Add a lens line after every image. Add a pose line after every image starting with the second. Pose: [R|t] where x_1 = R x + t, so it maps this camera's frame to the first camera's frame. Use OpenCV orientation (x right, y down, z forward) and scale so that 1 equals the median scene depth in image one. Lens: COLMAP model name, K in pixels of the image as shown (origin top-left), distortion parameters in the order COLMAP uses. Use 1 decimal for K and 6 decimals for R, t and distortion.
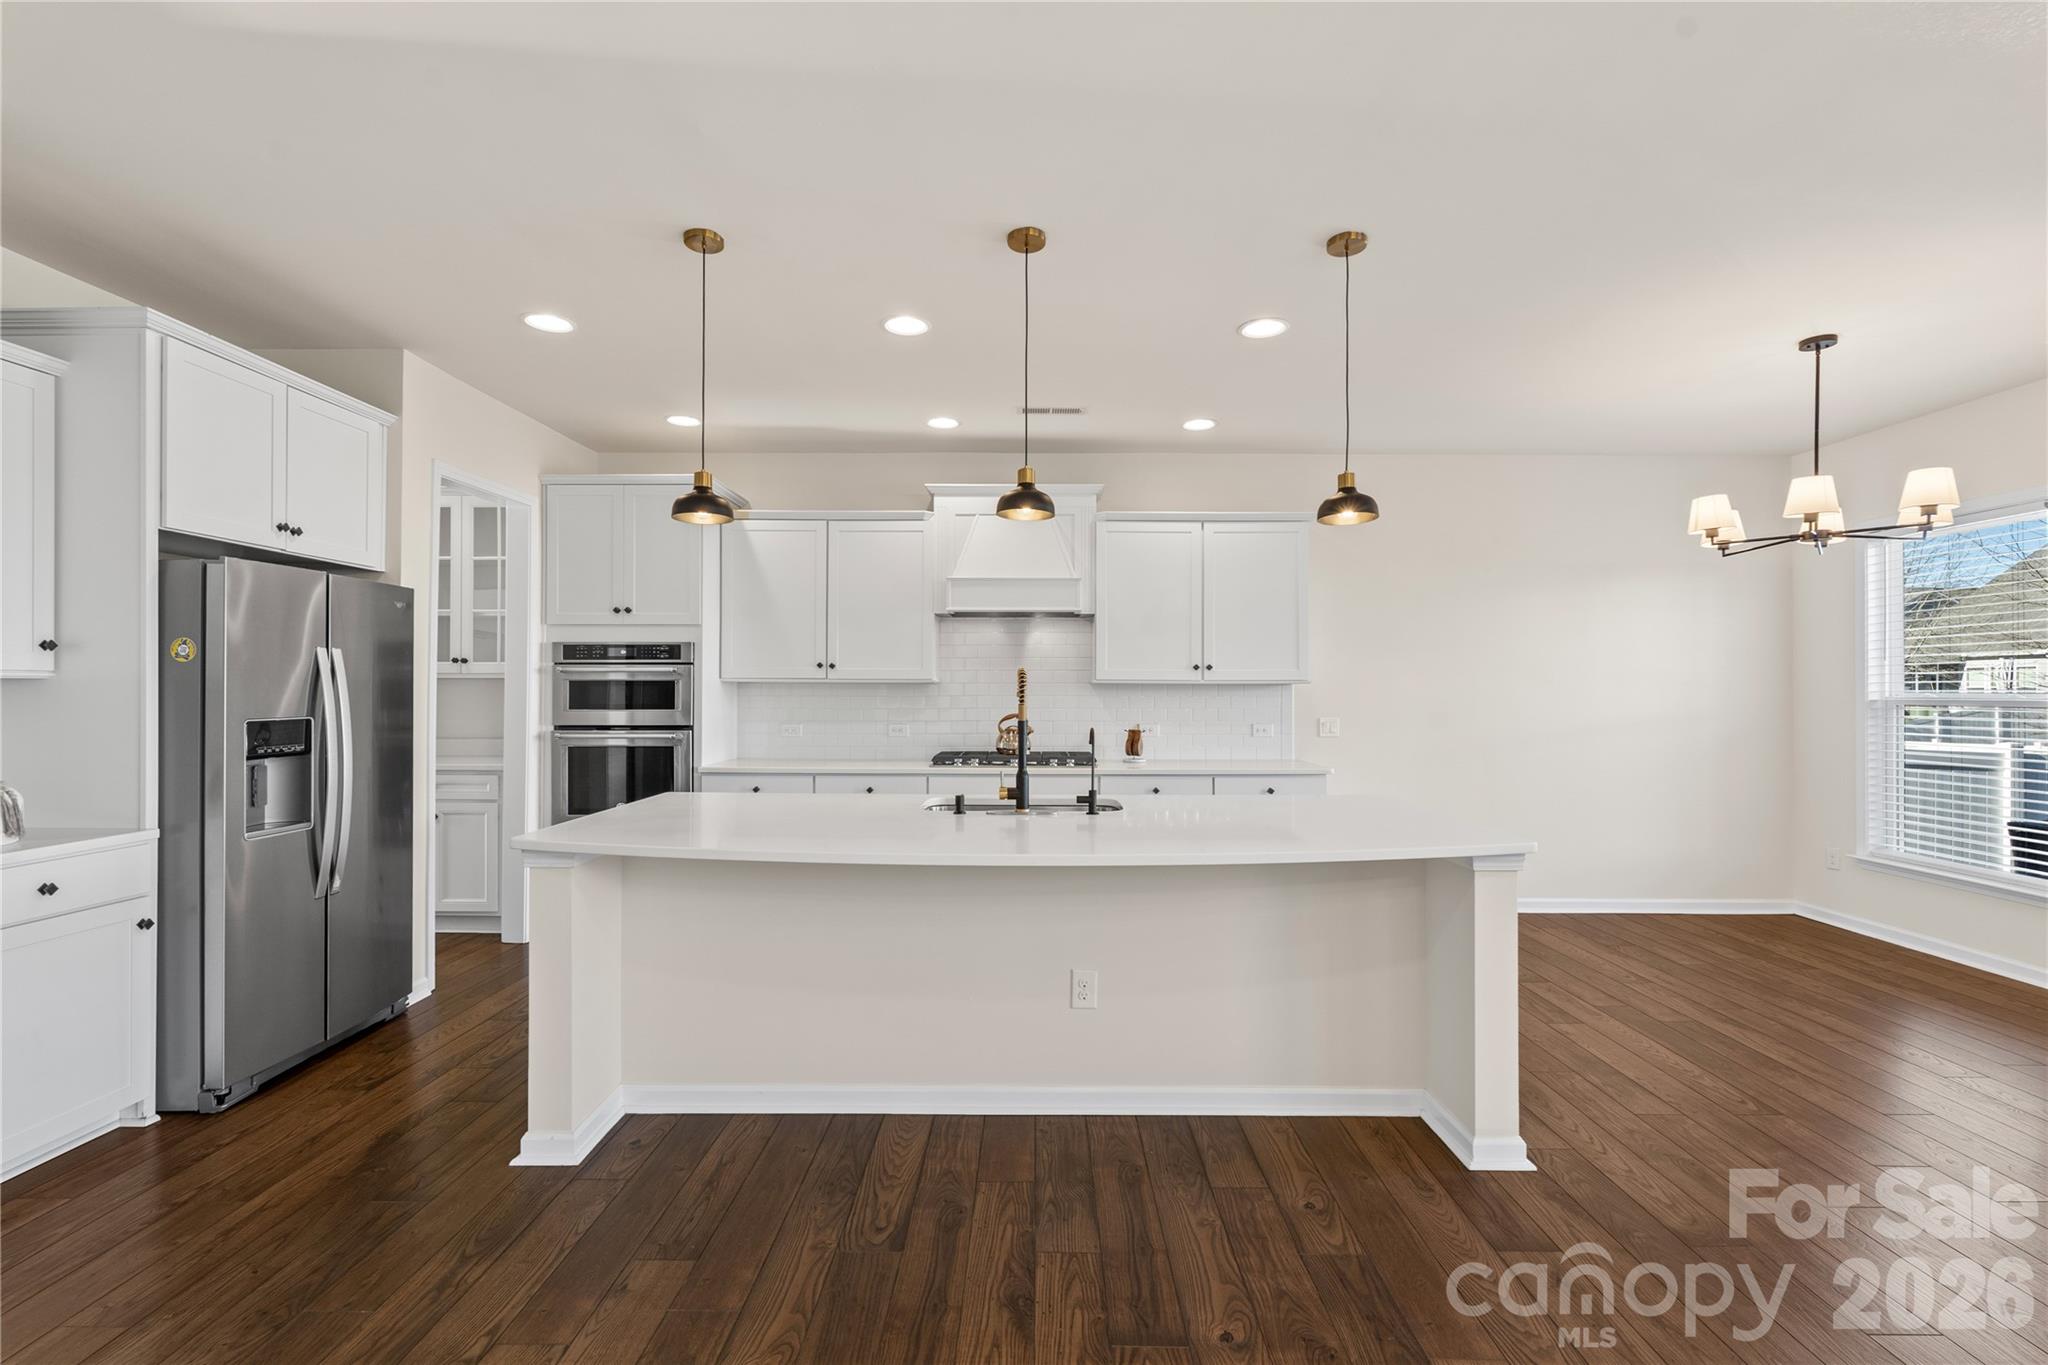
lens RADIAL K [[908.5, 0, 1024.0], [0, 908.5, 682.5], [0, 0, 1]] dist [0.001363, 0.000086]
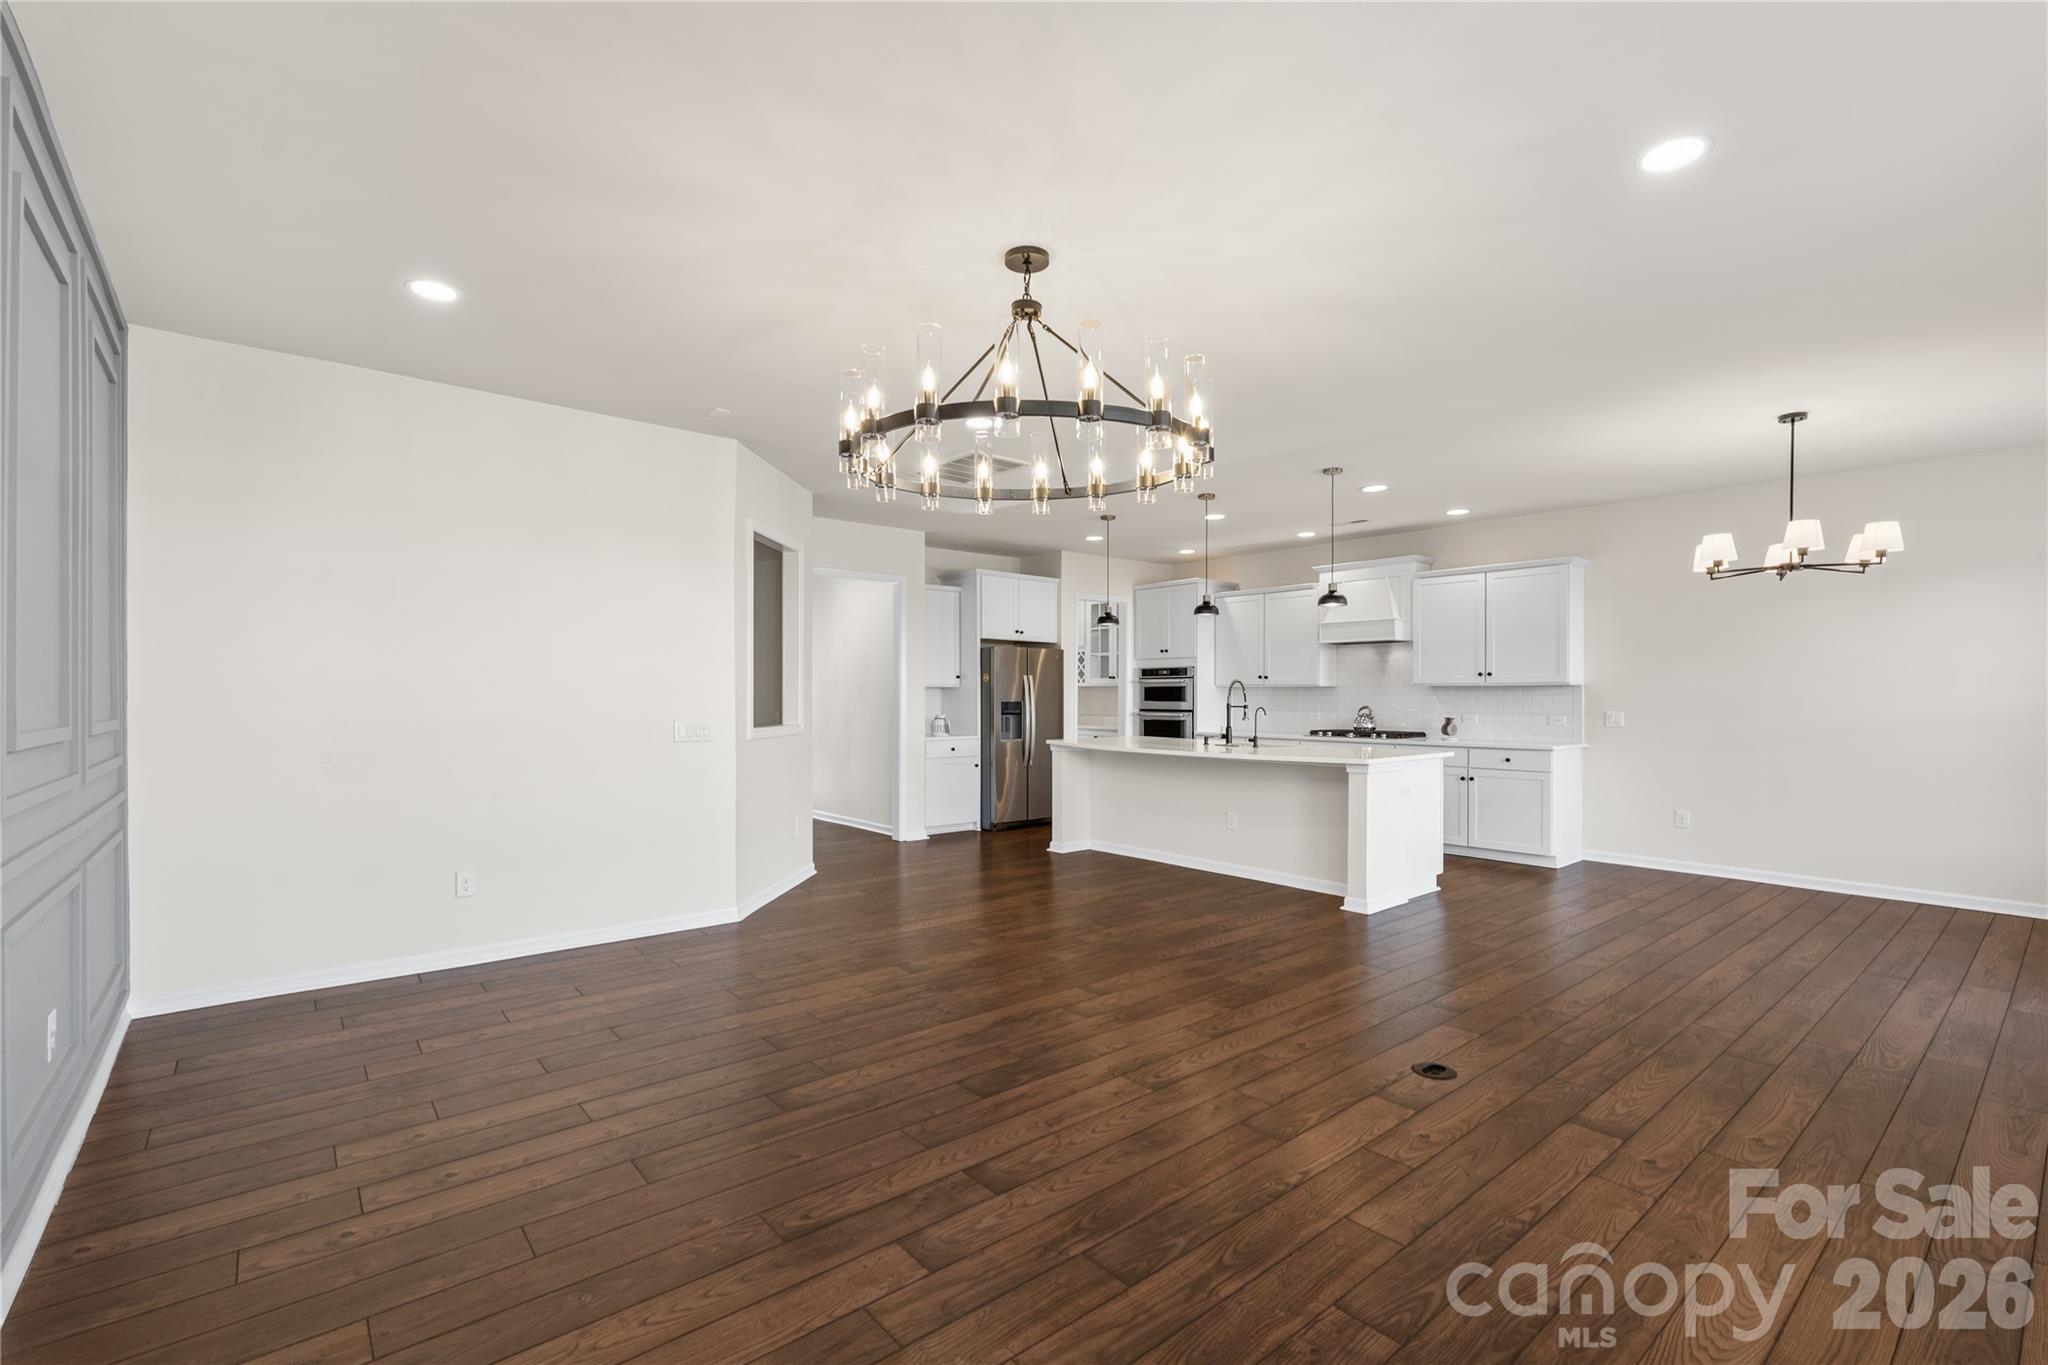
lens RADIAL K [[908.5, 0, 1024.0], [0, 908.5, 682.5], [0, 0, 1]] dist [0.001363, 0.000086]
pose [[0.640520, -0.011172, -0.767861, 0.965237], [0.005565, 0.999935, -0.009906, 0.007289], [0.767922, 0.002072, 0.640540, -0.550348]]
